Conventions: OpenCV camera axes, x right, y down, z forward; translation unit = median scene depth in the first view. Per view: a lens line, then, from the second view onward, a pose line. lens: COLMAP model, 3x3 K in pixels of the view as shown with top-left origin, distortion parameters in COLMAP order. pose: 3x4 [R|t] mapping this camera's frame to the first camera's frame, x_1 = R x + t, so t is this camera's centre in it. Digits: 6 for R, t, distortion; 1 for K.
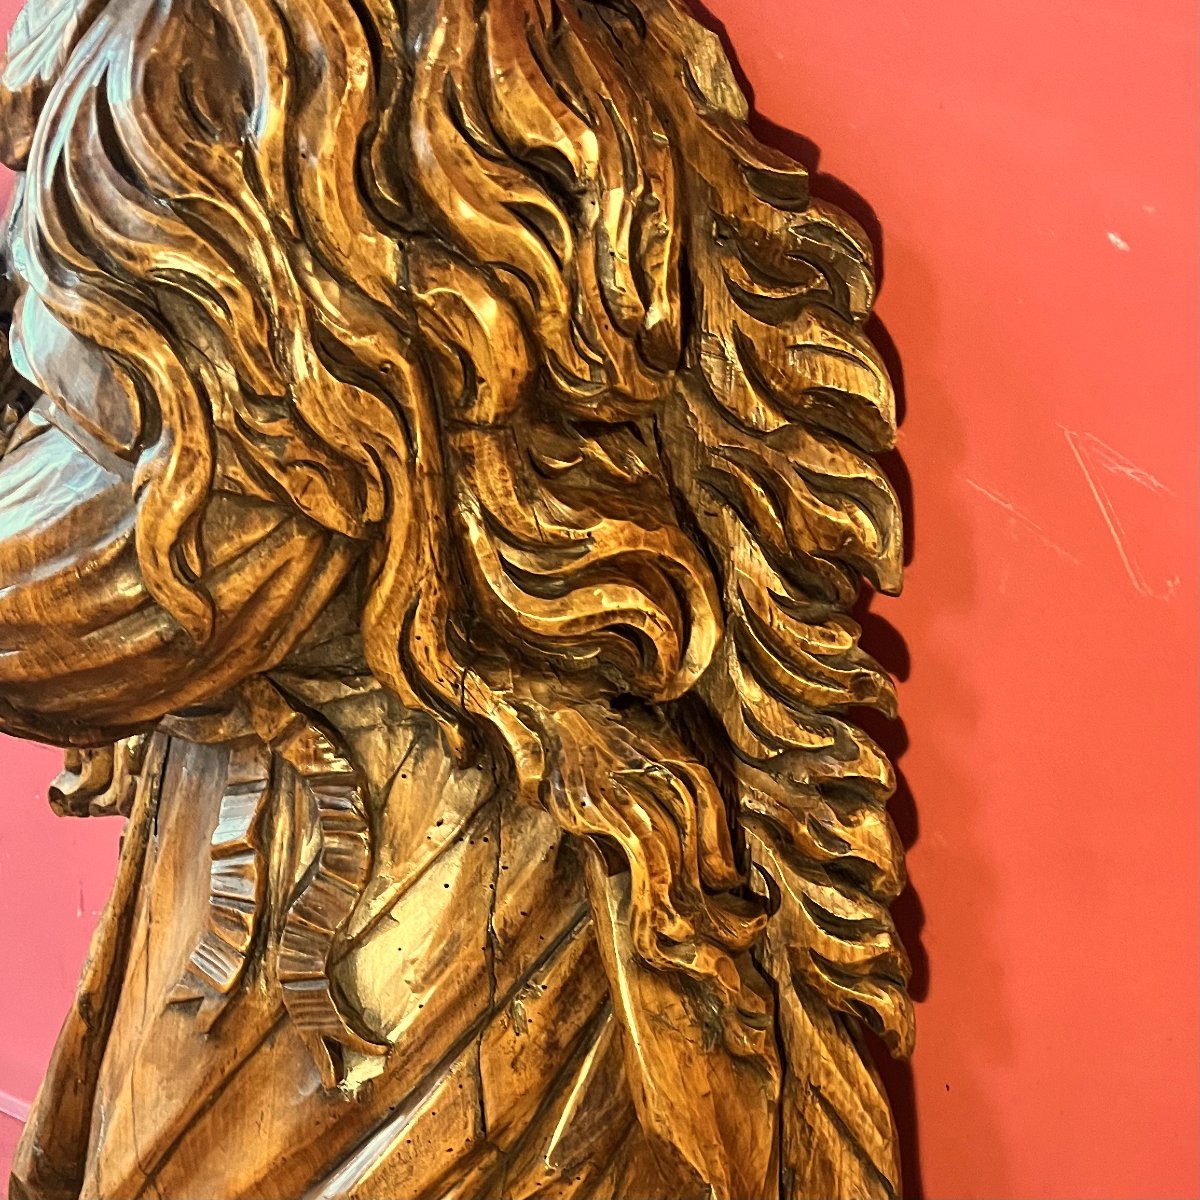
lens RADIAL K [[1578.9, 0, 725.0], [0, 1578.9, 882.4], [0, 0, 1]] dist [0.039596, -0.062253]
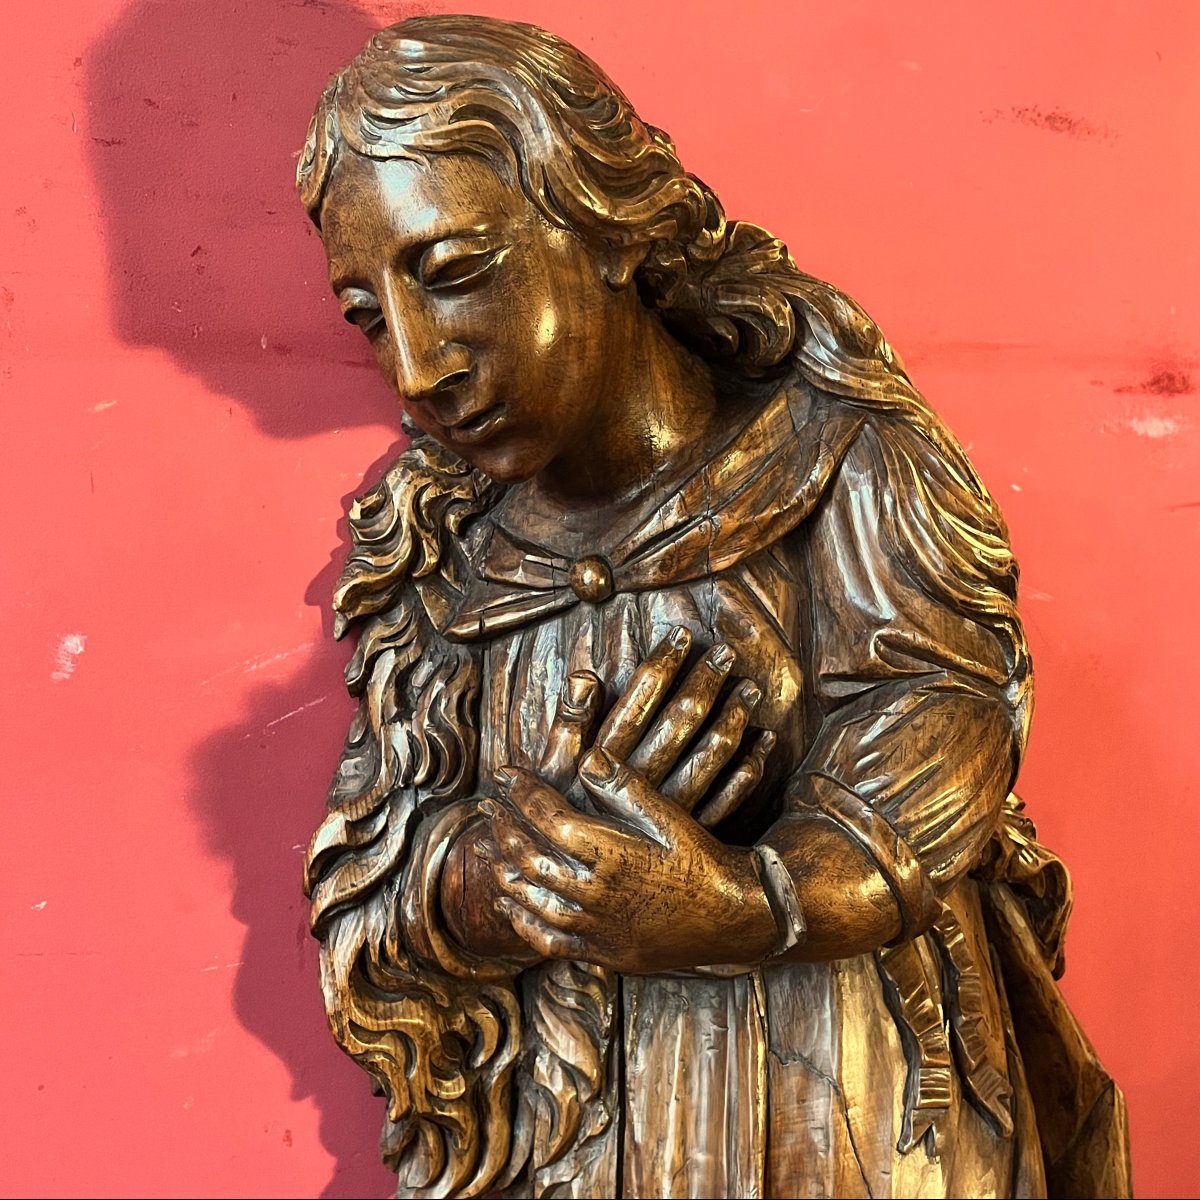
lens RADIAL K [[1510.1, 0, 604.3], [0, 1510.1, 631.3], [0, 0, 1]] dist [0.220653, -0.949058]
pose [[0.564770, -0.245237, 0.787968, -1.519462], [0.519995, 0.847181, -0.109036, -0.301146], [-0.640812, 0.471320, 0.605985, 0.256556]]
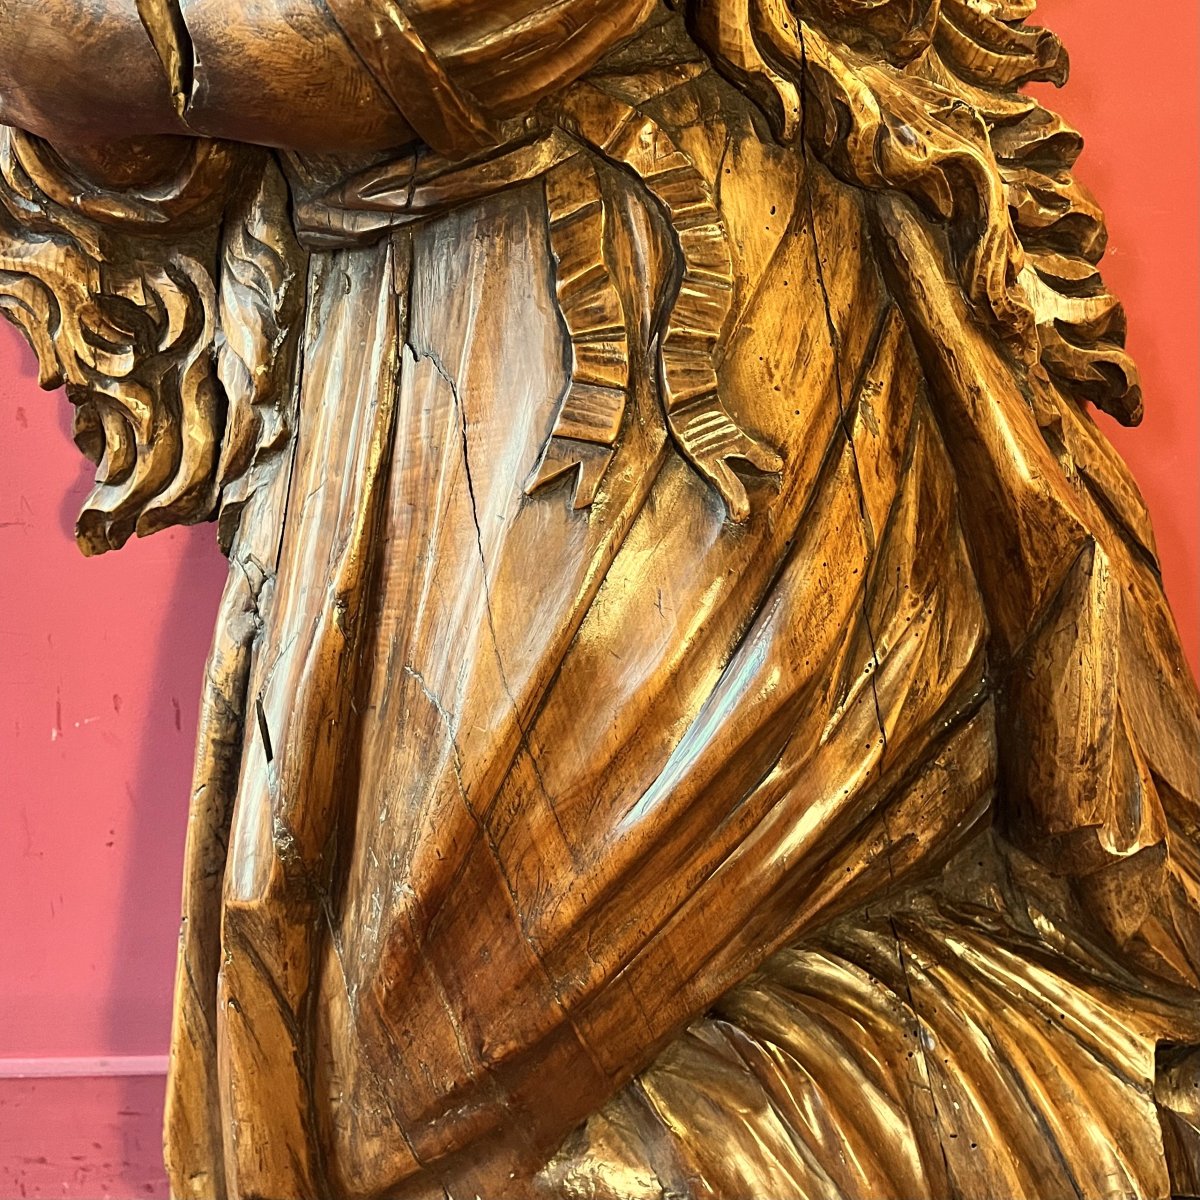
lens RADIAL K [[1445.1, 0, 647.4], [0, 1445.1, 494.1], [0, 0, 1]] dist [0.050020, -0.066977]
pose [[0.889934, -0.242481, 0.386291, -0.680229], [0.344554, 0.912364, -0.221076, 0.311280], [-0.298831, 0.329841, 0.895491, 0.308669]]
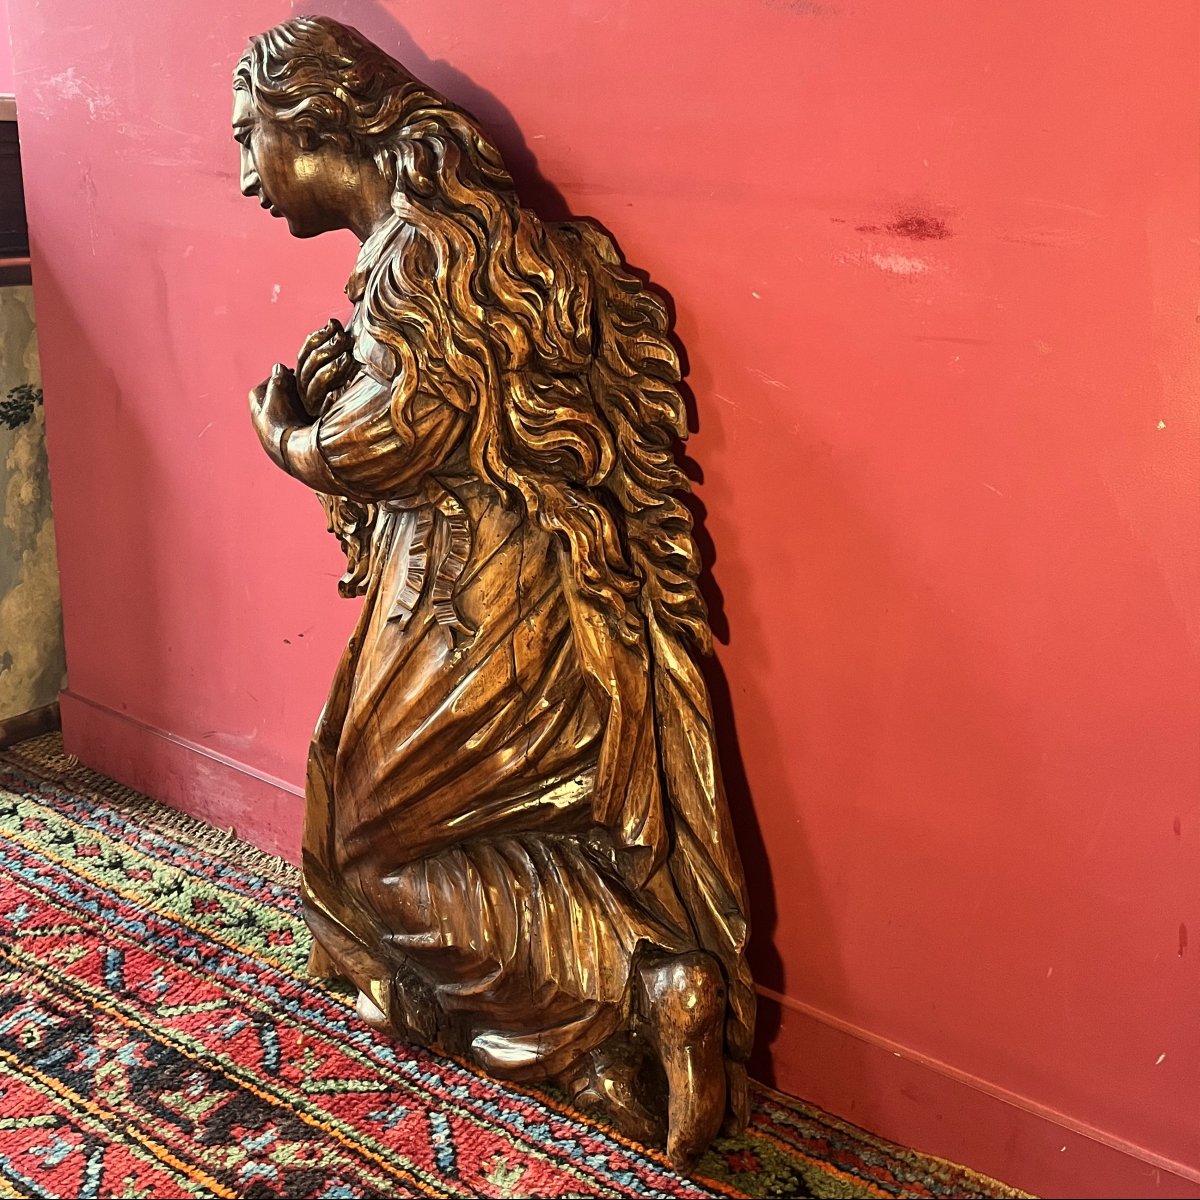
lens RADIAL K [[1396.1, 0, 548.2], [0, 1396.1, 554.6], [0, 0, 1]] dist [0.141956, -0.415396]
pose [[0.975744, -0.028932, -0.216993, 0.388855], [-0.034724, 0.958223, -0.283905, 0.646187], [0.216142, 0.284554, 0.933976, -1.066170]]
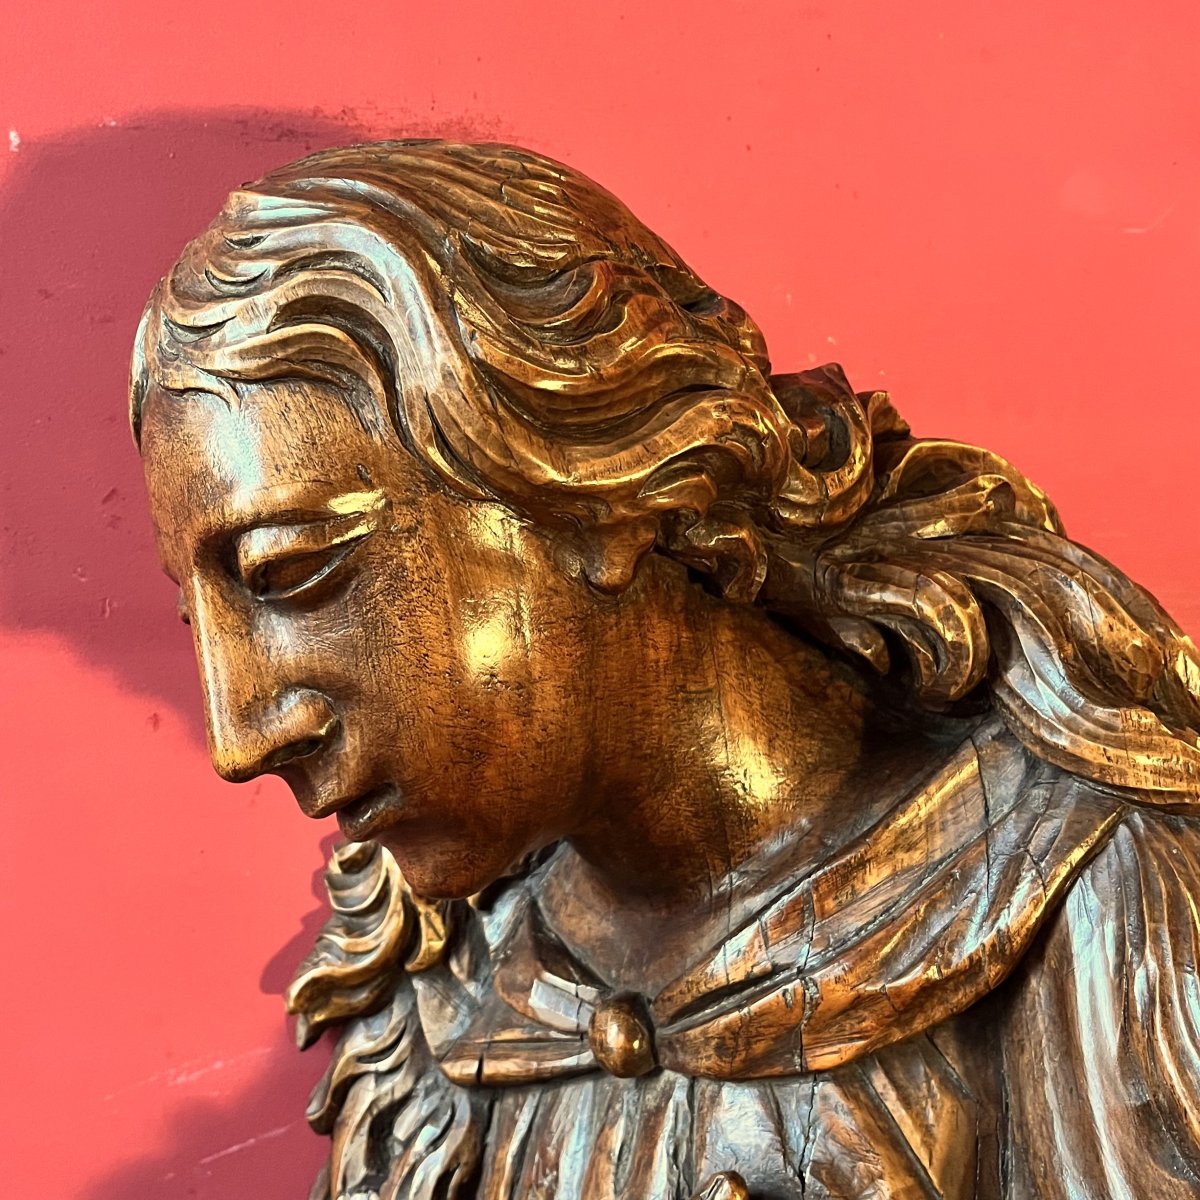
lens RADIAL K [[1509.5, 0, 552.3], [0, 1509.5, 635.0], [0, 0, 1]] dist [0.032103, -0.080647]
pose [[0.834402, -0.171239, 0.523880, -0.875927], [0.384517, 0.861840, -0.330726, -0.425176], [-0.394868, 0.477399, 0.784965, 0.340129]]
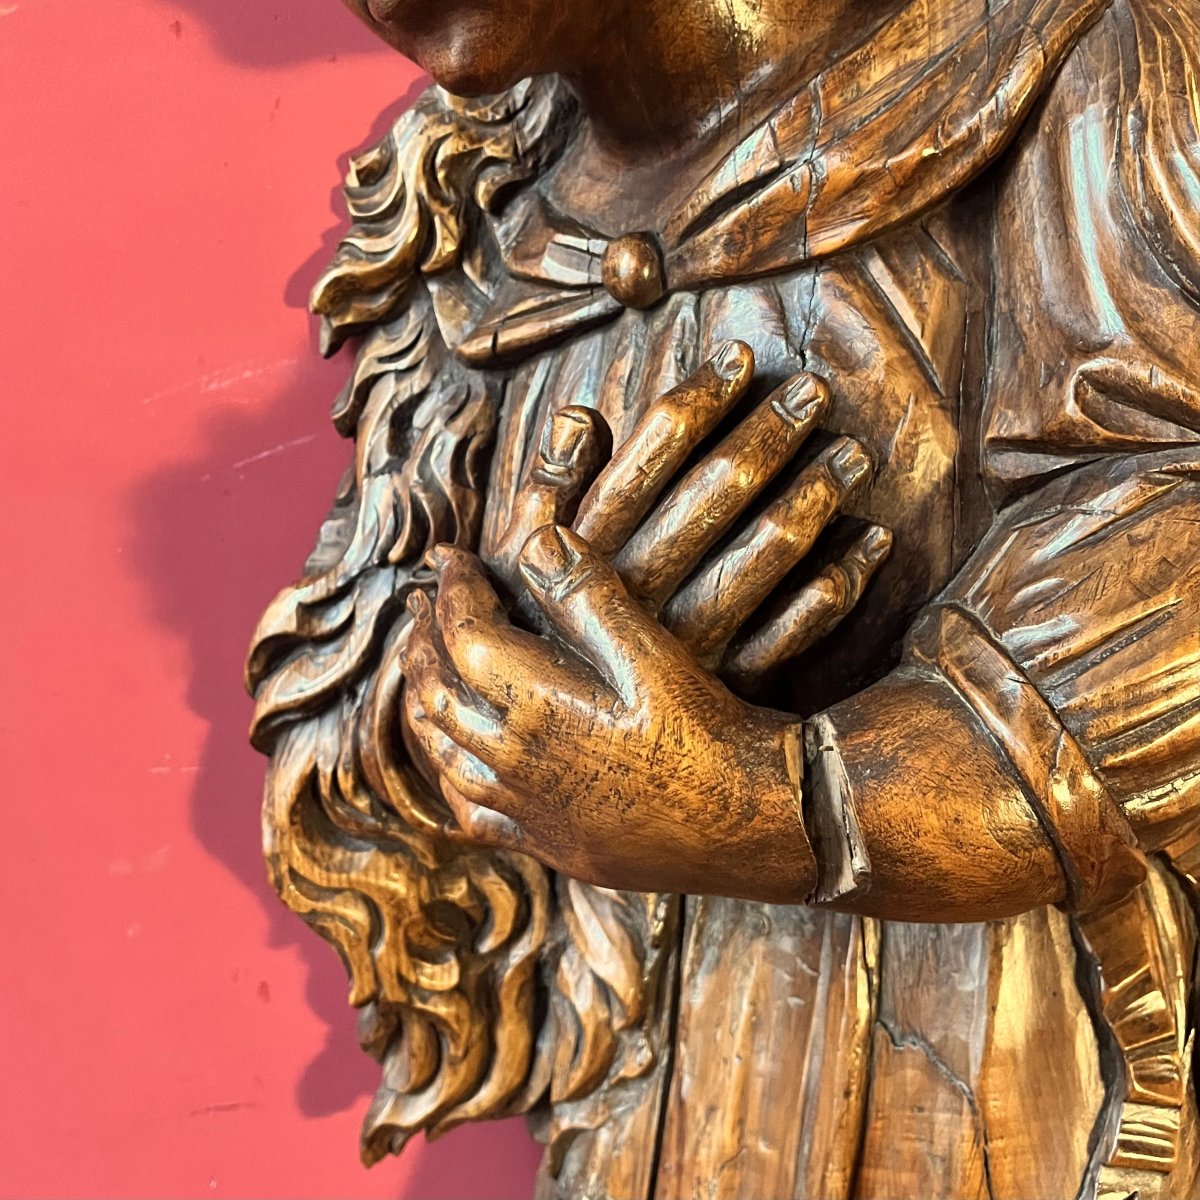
lens RADIAL K [[1398.4, 0, 528.3], [0, 1398.4, 556.8], [0, 0, 1]] dist [0.041105, -0.064005]
pose [[0.825230, -0.242257, 0.510204, -0.956578], [0.390500, 0.897368, -0.205523, -0.206677], [-0.408051, 0.368838, 0.835136, 0.473531]]
